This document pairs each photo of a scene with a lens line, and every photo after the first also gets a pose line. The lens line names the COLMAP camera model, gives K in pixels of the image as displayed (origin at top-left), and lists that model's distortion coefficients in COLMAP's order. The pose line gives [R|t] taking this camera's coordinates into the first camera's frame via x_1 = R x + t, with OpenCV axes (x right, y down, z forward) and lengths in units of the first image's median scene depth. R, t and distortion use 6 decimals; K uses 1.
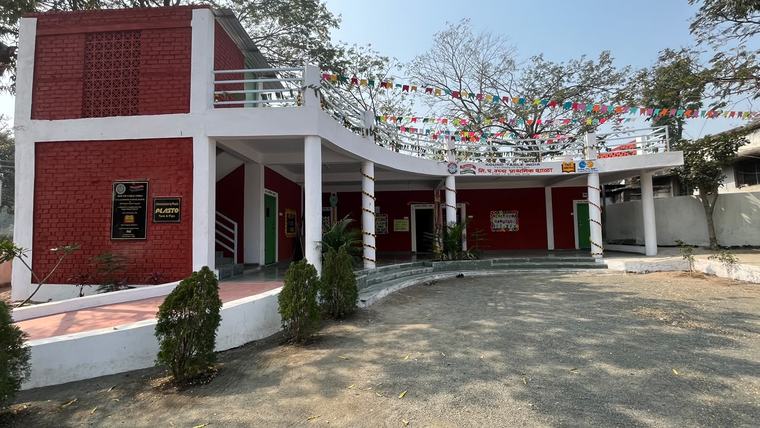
lens RADIAL K [[320.7, 0, 382.0], [0, 320.7, 215.7], [0, 0, 1]] dist [-0.000412, -0.000164]
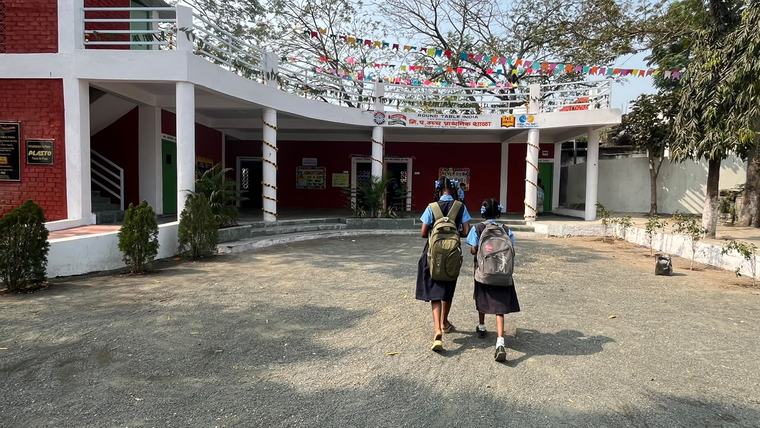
lens RADIAL K [[391.1, 0, 377.1], [0, 391.1, 212.8], [0, 0, 1]] dist [-0.002587, 0.001376]
pose [[0.999406, 0.034009, 0.005492, 0.274348], [-0.034399, 0.993783, 0.105886, 0.002594], [-0.001856, -0.106012, 0.994363, -0.169622]]
